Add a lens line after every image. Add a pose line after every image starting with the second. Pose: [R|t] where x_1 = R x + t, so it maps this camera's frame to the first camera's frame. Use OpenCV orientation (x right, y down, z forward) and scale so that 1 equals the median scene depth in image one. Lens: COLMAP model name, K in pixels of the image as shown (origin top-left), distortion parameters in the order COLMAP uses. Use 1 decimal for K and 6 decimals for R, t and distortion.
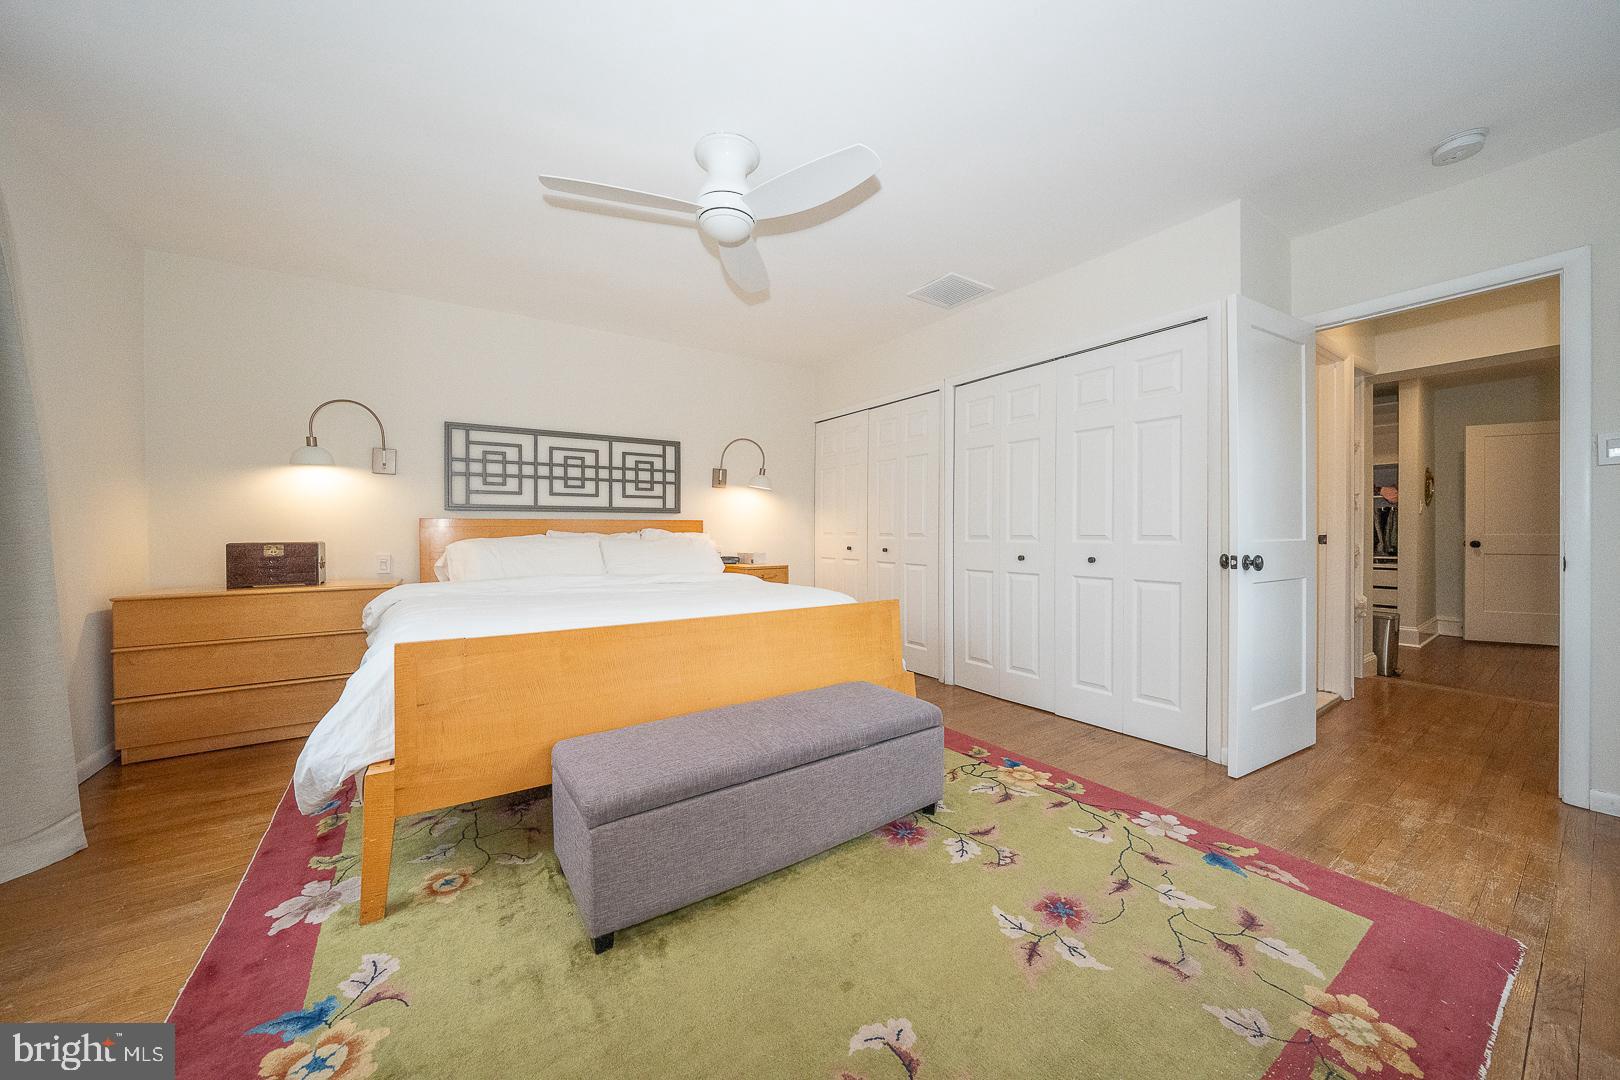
lens RADIAL K [[559.1, 0, 808.9], [0, 559.1, 534.9], [0, 0, 1]] dist [-0.019393, 0.000671]
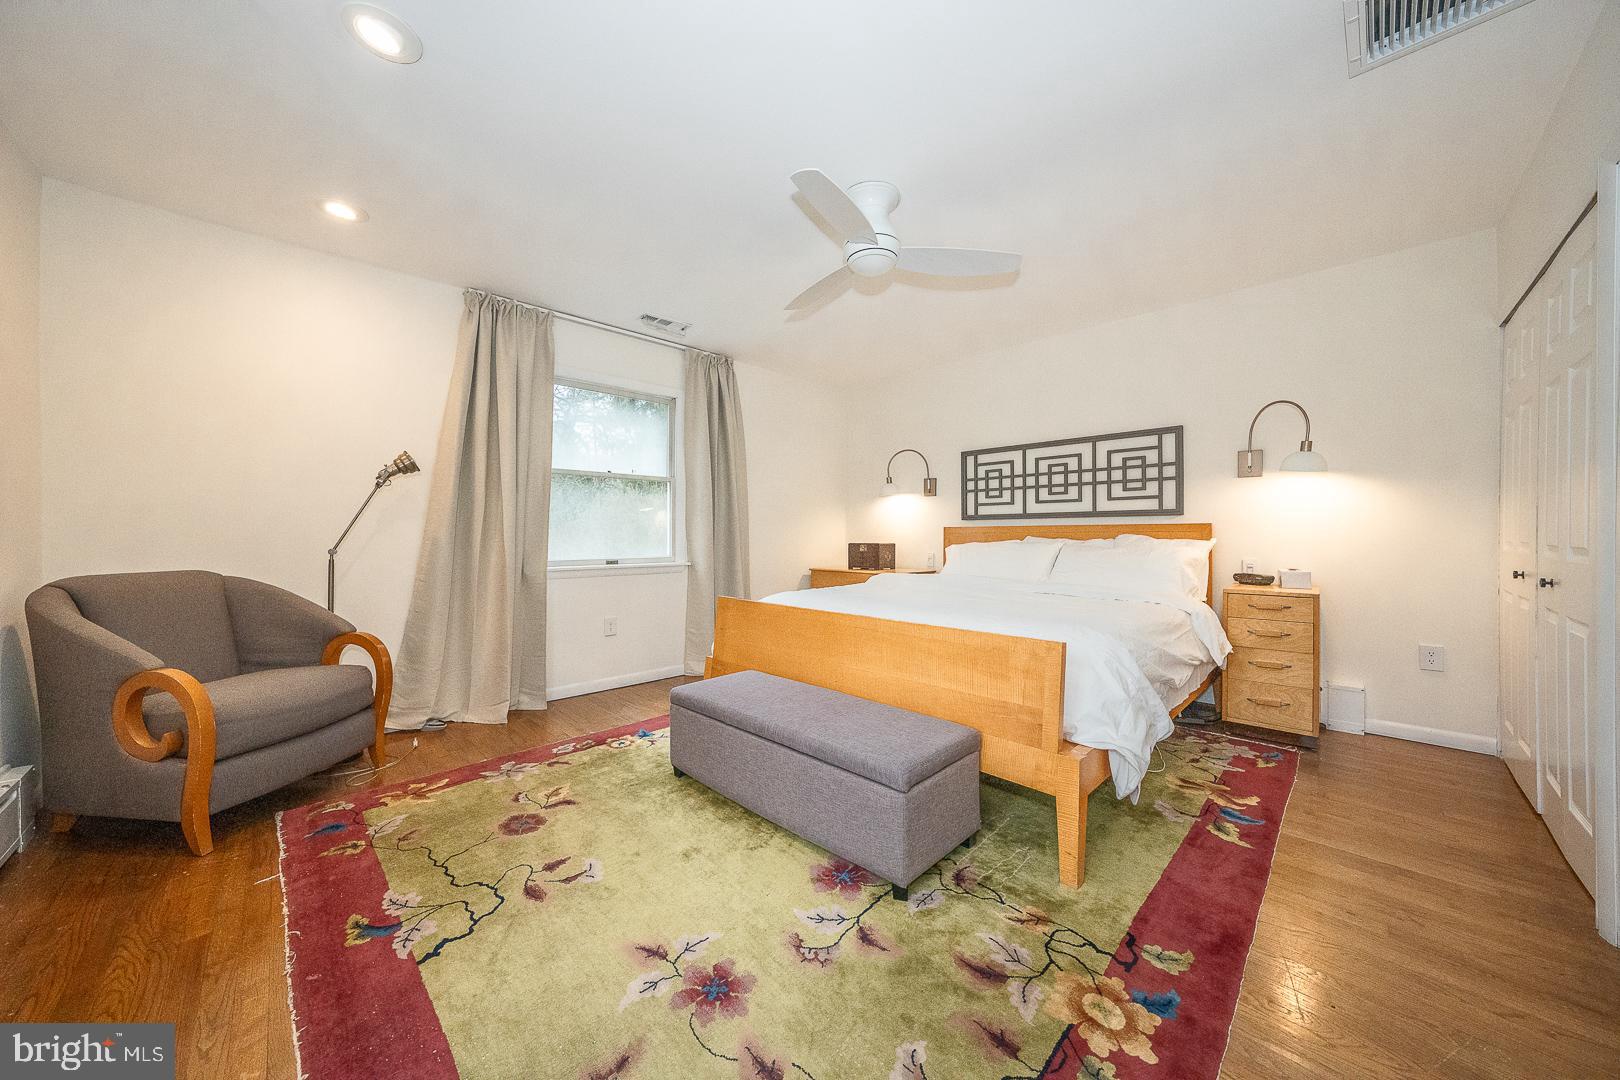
lens RADIAL K [[559.1, 0, 809.3], [0, 559.1, 533.5], [0, 0, 1]] dist [-0.019393, 0.000671]
pose [[0.179579, 0.000024, -0.983743, 0.490897], [-0.006705, 0.999977, -0.001200, -0.008707], [0.983721, 0.006811, 0.179575, 0.366097]]
